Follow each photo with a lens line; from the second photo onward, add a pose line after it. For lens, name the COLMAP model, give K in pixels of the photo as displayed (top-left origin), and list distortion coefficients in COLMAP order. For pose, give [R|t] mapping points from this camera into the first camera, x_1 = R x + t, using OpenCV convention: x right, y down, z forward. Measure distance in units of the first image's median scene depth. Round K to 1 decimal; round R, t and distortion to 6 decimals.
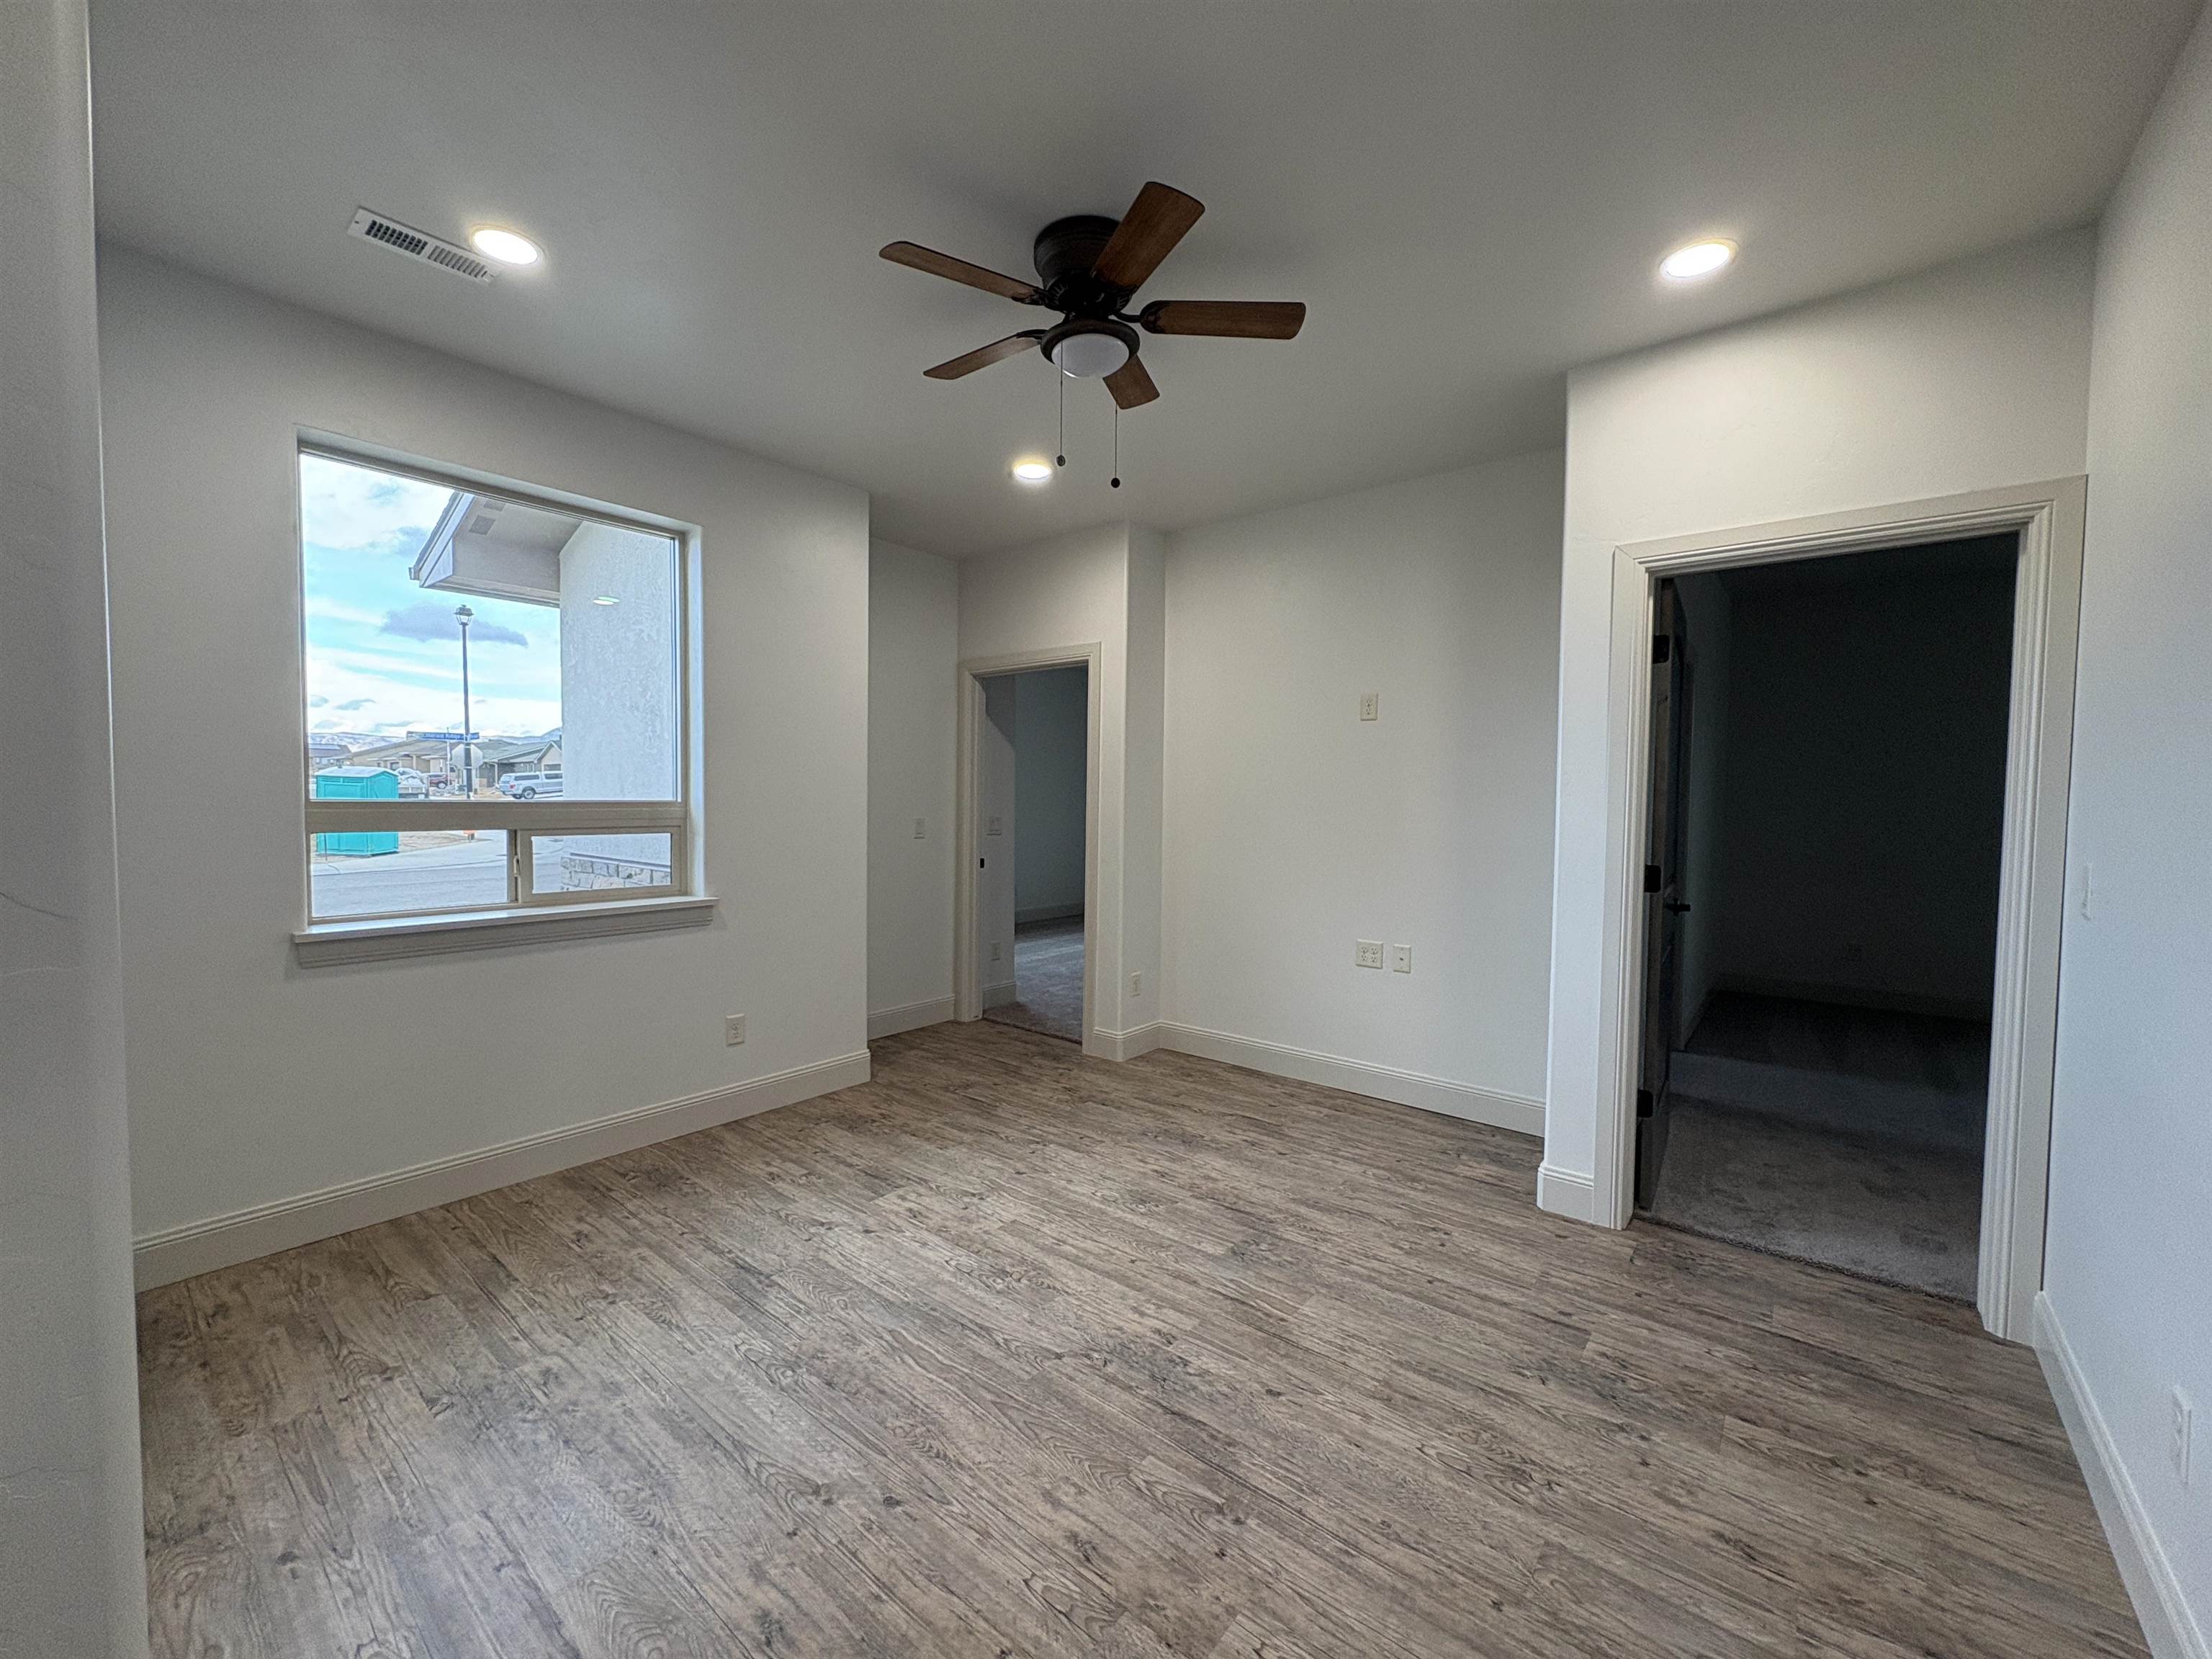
lens RADIAL K [[872.7, 0, 1104.9], [0, 872.7, 838.9], [0, 0, 1]] dist [0.000775, -0.000022]
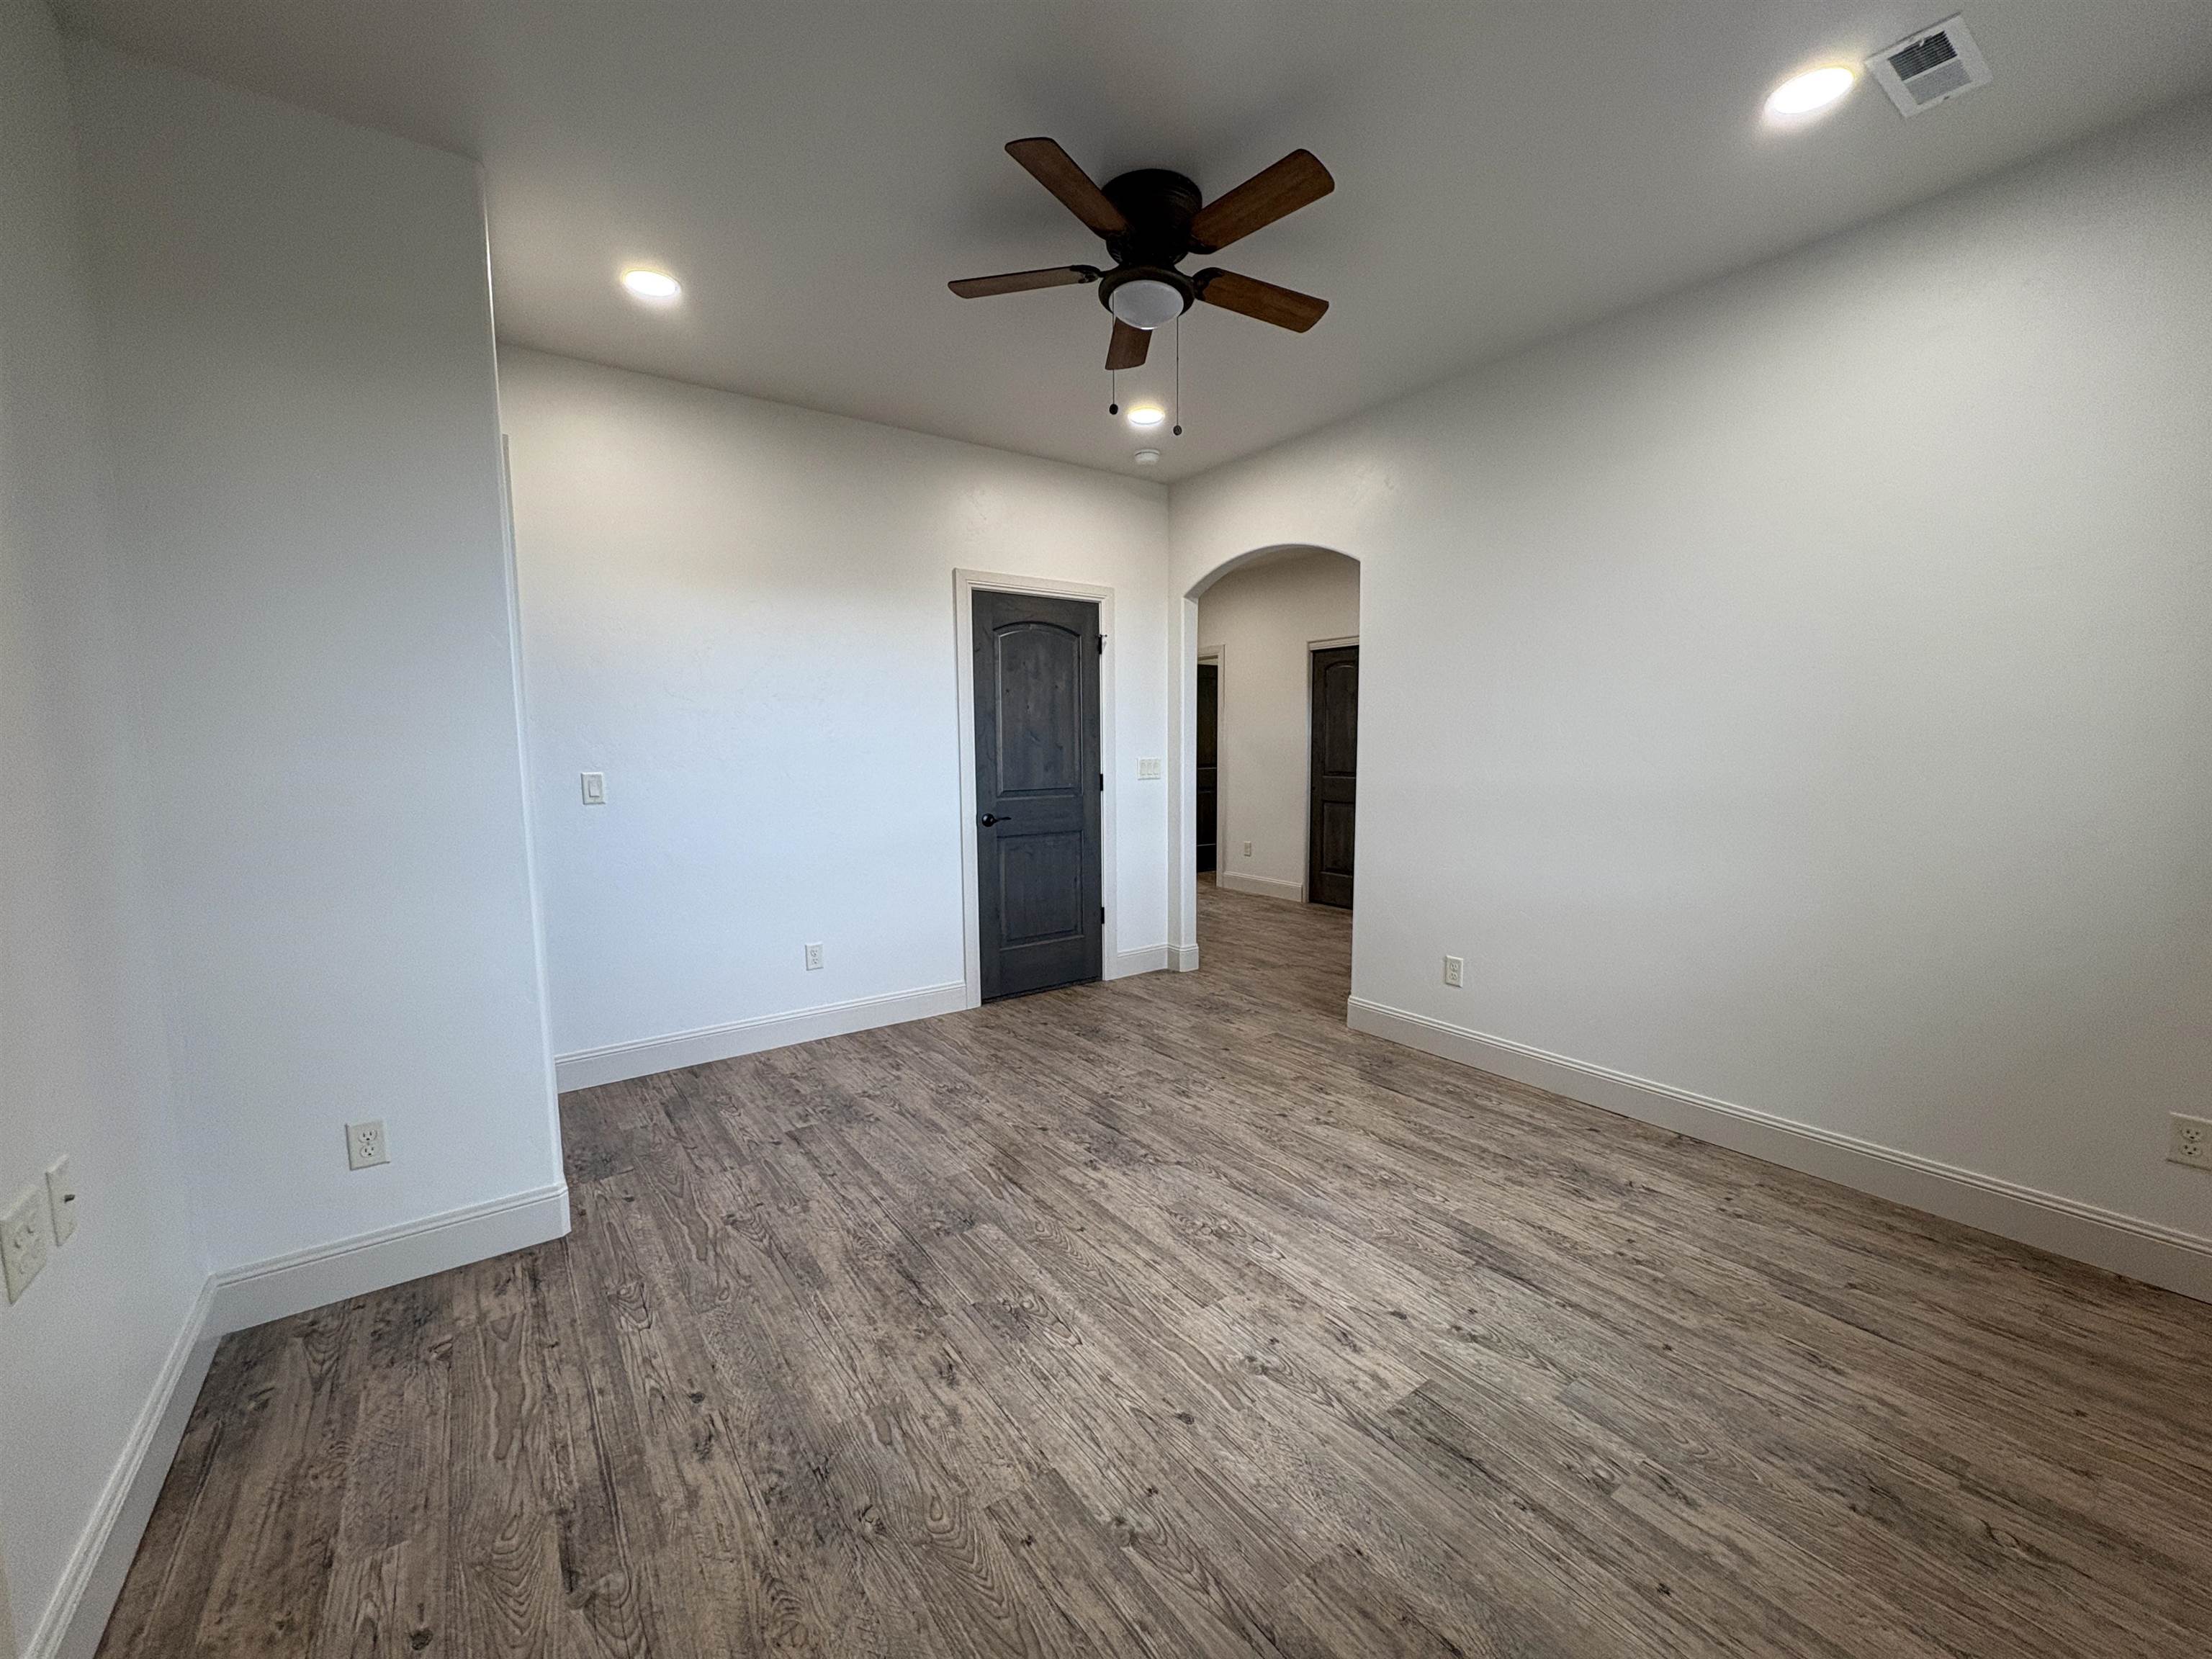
lens RADIAL K [[872.7, 0, 1106.8], [0, 872.7, 819.0], [0, 0, 1]] dist [0.000775, -0.000022]
pose [[-0.967564, -0.024589, 0.251428, -0.226428], [0.011243, 0.990075, 0.140092, -0.087547], [-0.252377, 0.138374, -0.957684, 1.886811]]
